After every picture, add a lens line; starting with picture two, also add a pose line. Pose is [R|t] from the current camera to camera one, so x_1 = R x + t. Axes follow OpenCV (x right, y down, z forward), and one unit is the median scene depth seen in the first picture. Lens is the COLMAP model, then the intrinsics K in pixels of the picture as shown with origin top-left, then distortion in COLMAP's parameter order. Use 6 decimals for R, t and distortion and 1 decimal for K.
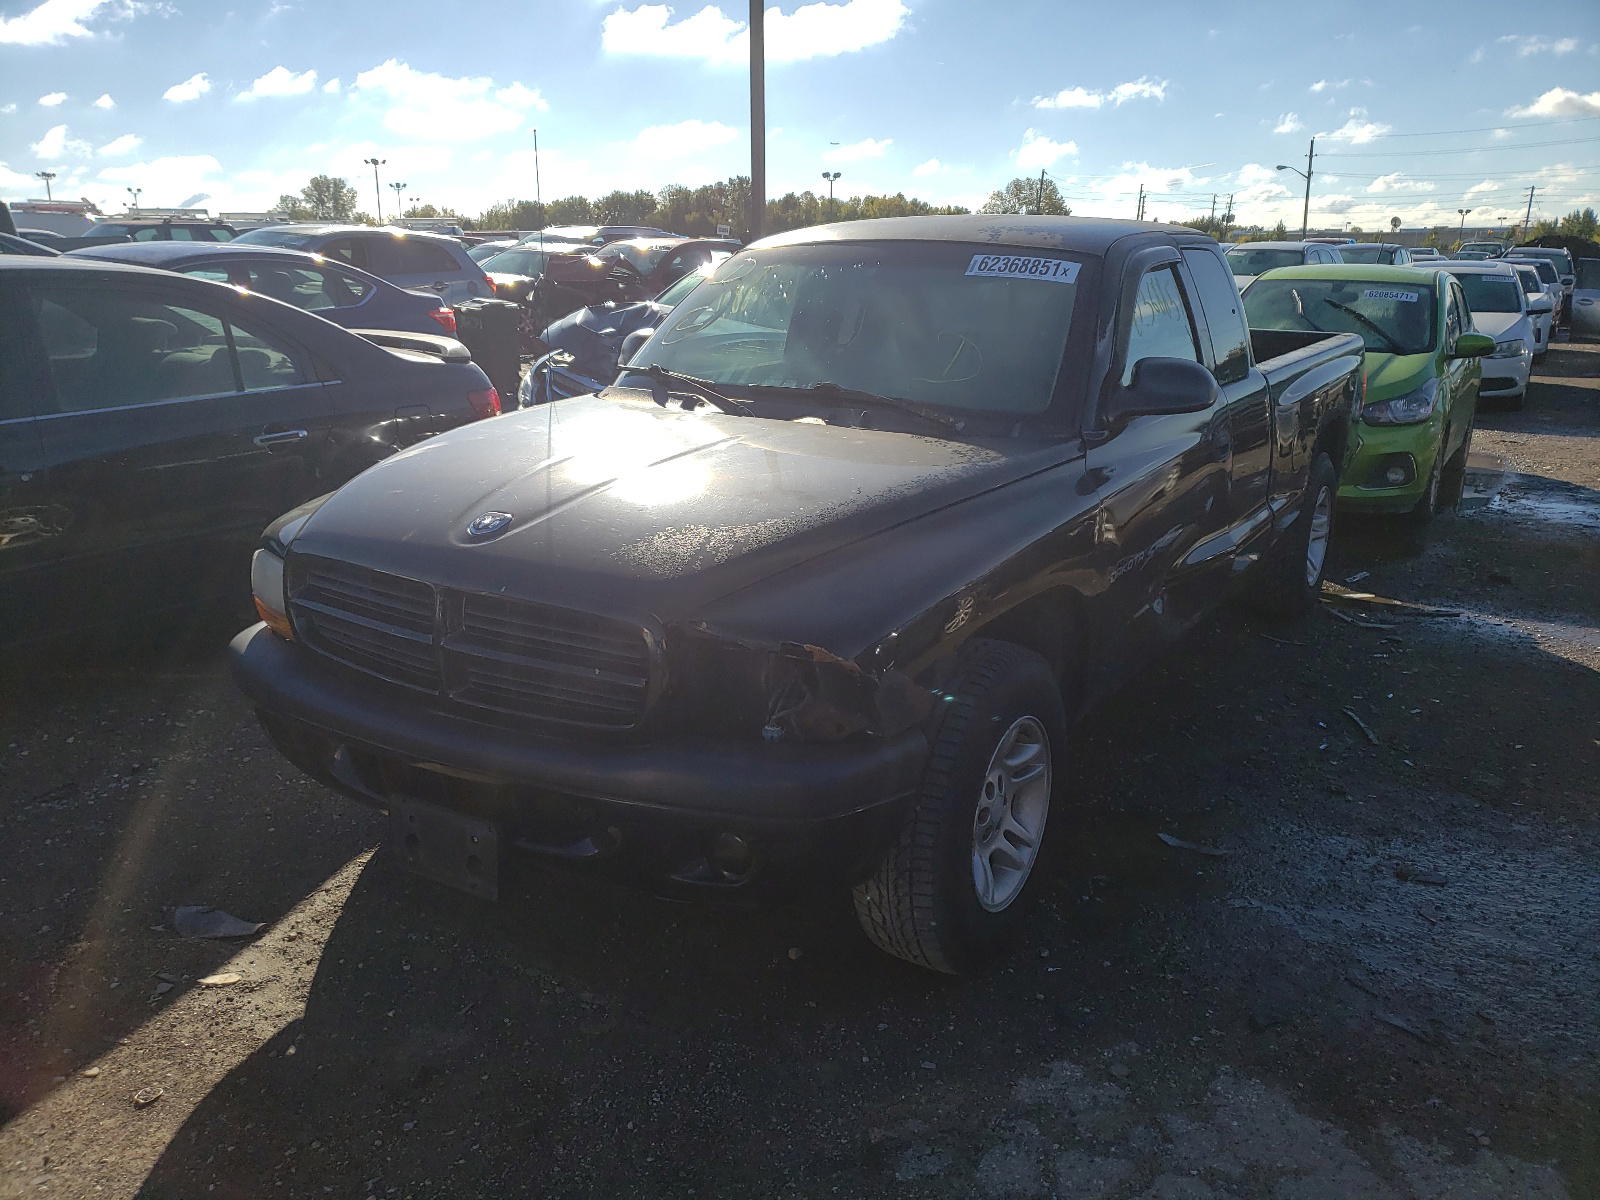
lens RADIAL K [[1231.9, 0, 800.0], [0, 1231.9, 600.0], [0, 0, 1]] dist [-0.010195, 0.007002]
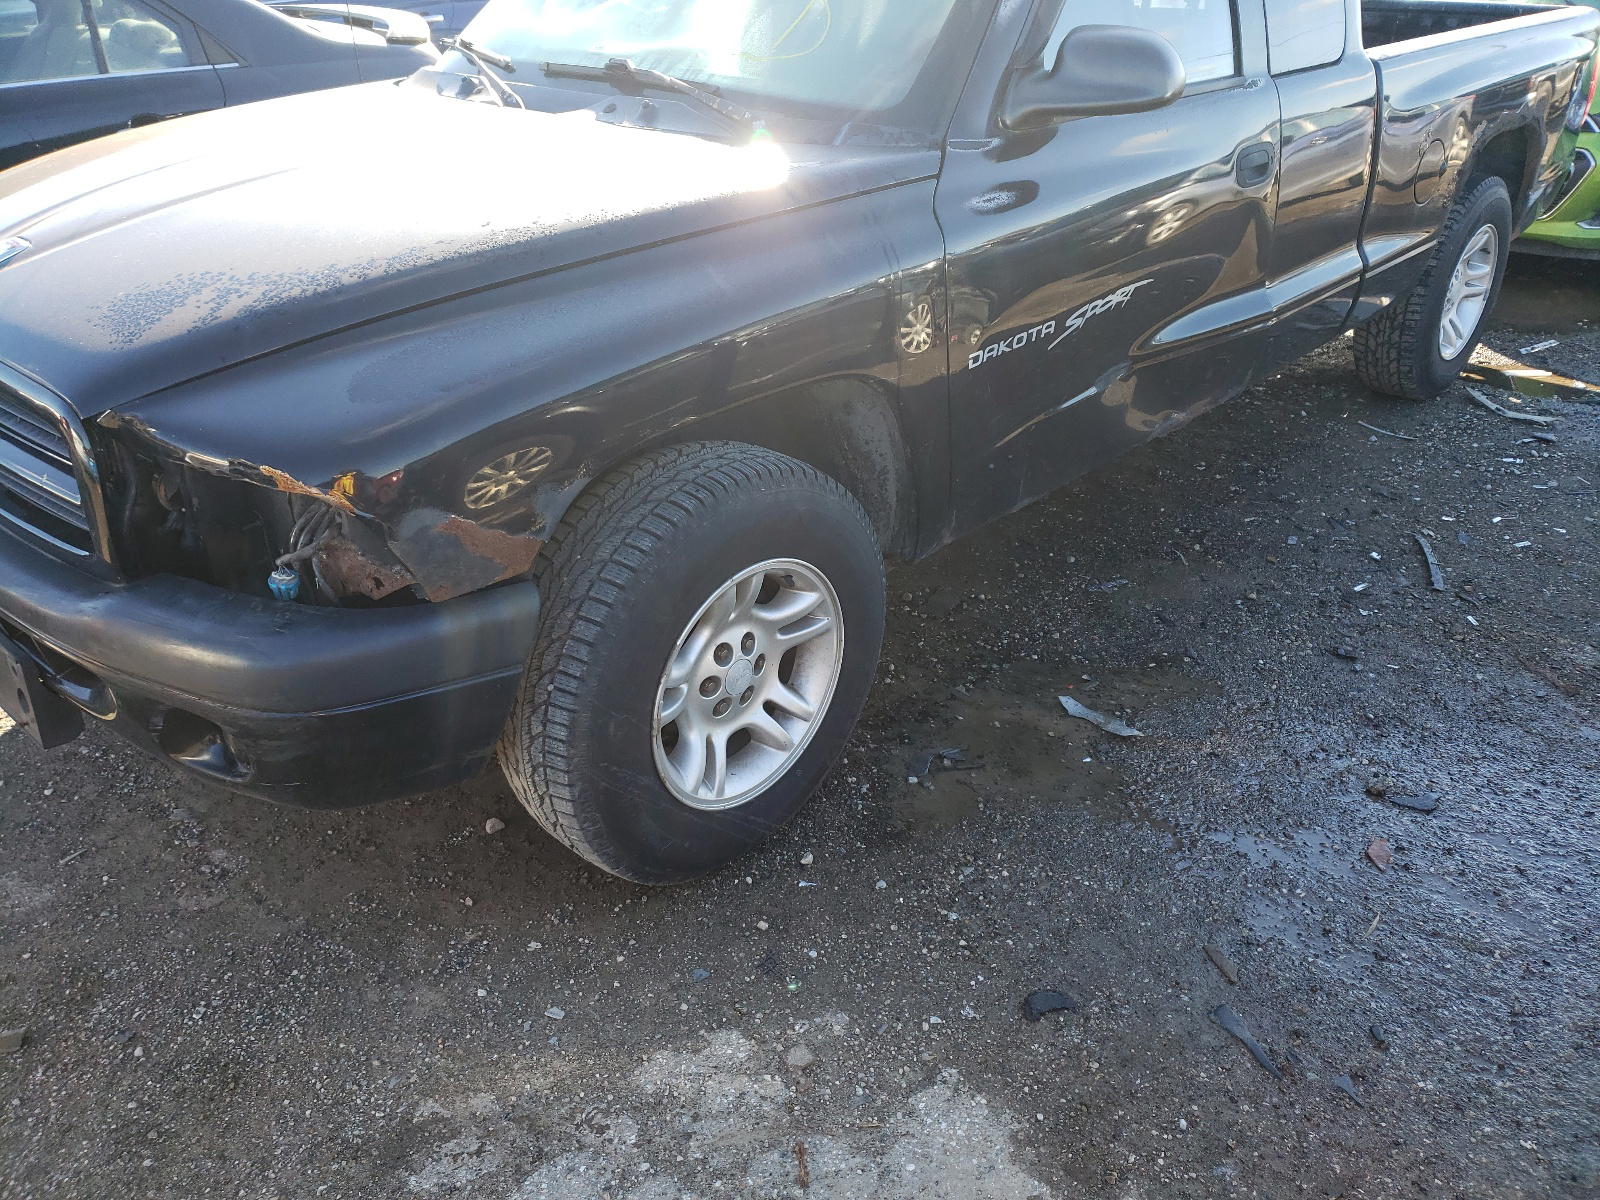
lens RADIAL K [[1231.9, 0, 800.0], [0, 1231.9, 600.0], [0, 0, 1]] dist [-0.010195, 0.007002]
pose [[0.981935, 0.080709, -0.171141, 0.306368], [-0.040743, 0.973437, 0.225302, -0.041213], [0.184779, -0.214259, 0.959140, 0.297418]]
